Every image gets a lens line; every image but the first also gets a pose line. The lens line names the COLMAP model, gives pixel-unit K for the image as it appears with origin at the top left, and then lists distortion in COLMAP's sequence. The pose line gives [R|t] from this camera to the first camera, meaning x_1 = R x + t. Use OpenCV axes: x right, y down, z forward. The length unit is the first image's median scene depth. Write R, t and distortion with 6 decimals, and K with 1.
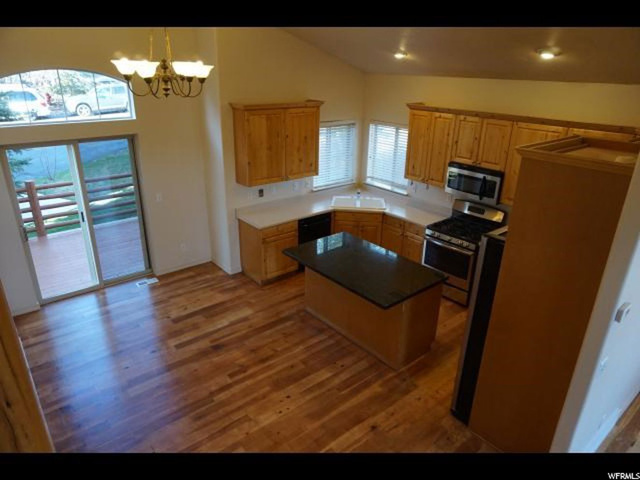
lens RADIAL K [[432.8, 0, 320.0], [0, 432.8, 240.0], [0, 0, 1]] dist [-0.041120, 0.040259]
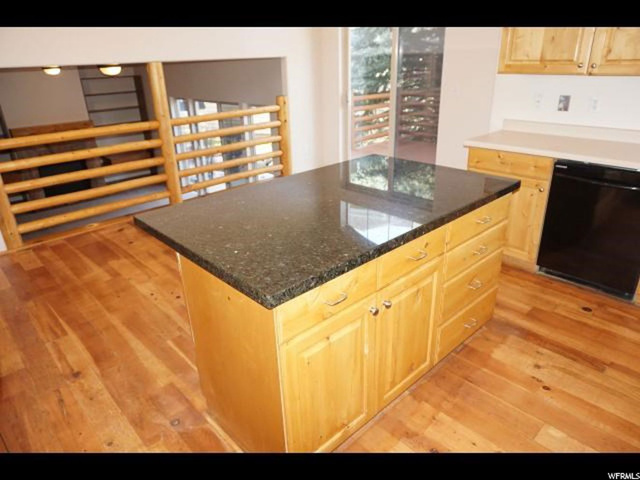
lens RADIAL K [[432.8, 0, 320.0], [0, 432.8, 240.0], [0, 0, 1]] dist [-0.041120, 0.040259]
pose [[0.061573, 0.376688, -0.924292, 0.525994], [-0.349568, 0.875534, 0.333530, -0.048340], [0.934885, 0.302567, 0.185587, 0.947449]]
